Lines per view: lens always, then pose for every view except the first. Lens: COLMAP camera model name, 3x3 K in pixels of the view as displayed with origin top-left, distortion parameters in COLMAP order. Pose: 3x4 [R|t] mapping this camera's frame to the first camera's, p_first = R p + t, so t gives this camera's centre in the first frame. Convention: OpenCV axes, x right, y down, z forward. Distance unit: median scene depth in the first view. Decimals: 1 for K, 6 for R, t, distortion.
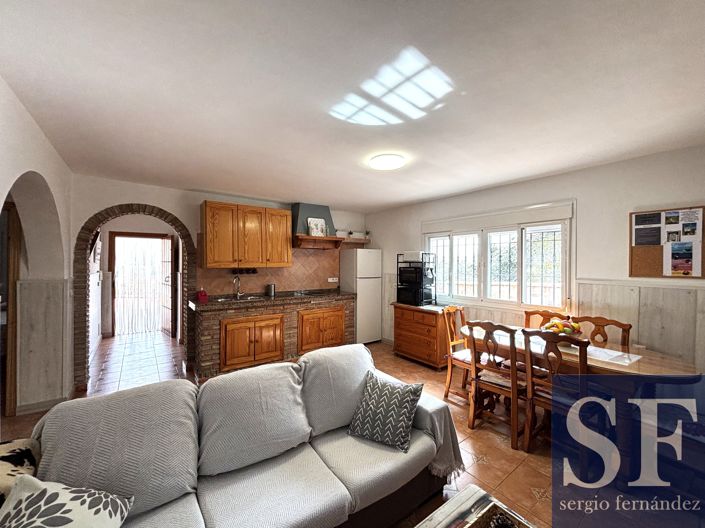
lens RADIAL K [[283.5, 0, 352.5], [0, 283.5, 264.0], [0, 0, 1]] dist [-0.001356, 0.000617]
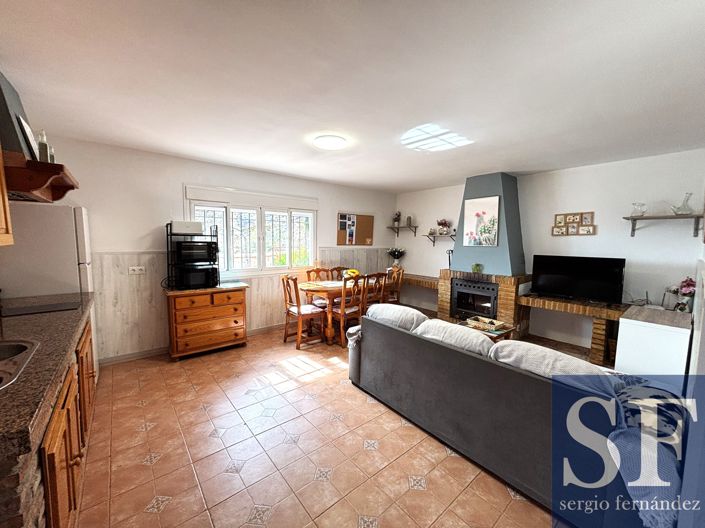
lens RADIAL K [[283.5, 0, 352.5], [0, 283.5, 264.0], [0, 0, 1]] dist [-0.001356, 0.000617]
pose [[-0.056665, -0.081702, 0.995045, -1.055699], [-0.009016, 0.996647, 0.081320, 0.013416], [-0.998353, -0.004364, -0.057212, 1.060902]]
